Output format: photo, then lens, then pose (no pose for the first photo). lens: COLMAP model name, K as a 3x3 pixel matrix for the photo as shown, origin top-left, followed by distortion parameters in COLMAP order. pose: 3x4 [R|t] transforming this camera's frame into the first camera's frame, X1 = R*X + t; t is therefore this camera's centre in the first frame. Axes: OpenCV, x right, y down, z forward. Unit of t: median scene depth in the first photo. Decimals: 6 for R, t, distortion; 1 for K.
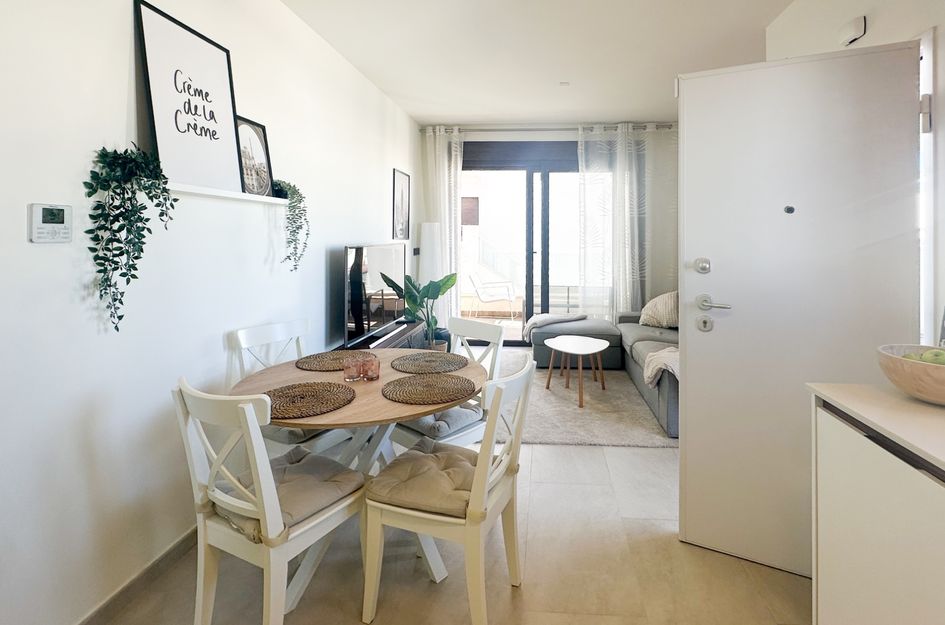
lens RADIAL K [[443.4, 0, 518.5], [0, 443.4, 250.7], [0, 0, 1]] dist [-0.001027, -0.000108]
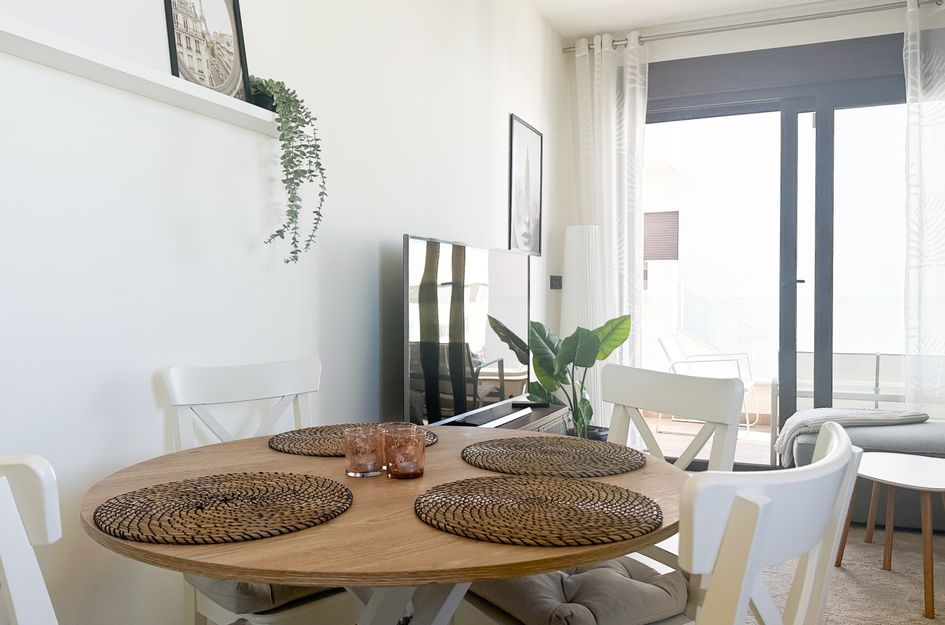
lens RADIAL K [[759.0, 0, 484.0], [0, 759.0, 321.0], [0, 0, 1]] dist [0.119892, -0.214746]
pose [[0.943262, 0.003856, -0.332027, -0.010621], [-0.002336, 0.999985, 0.004976, 0.053664], [0.332041, -0.003918, 0.943257, 0.135445]]
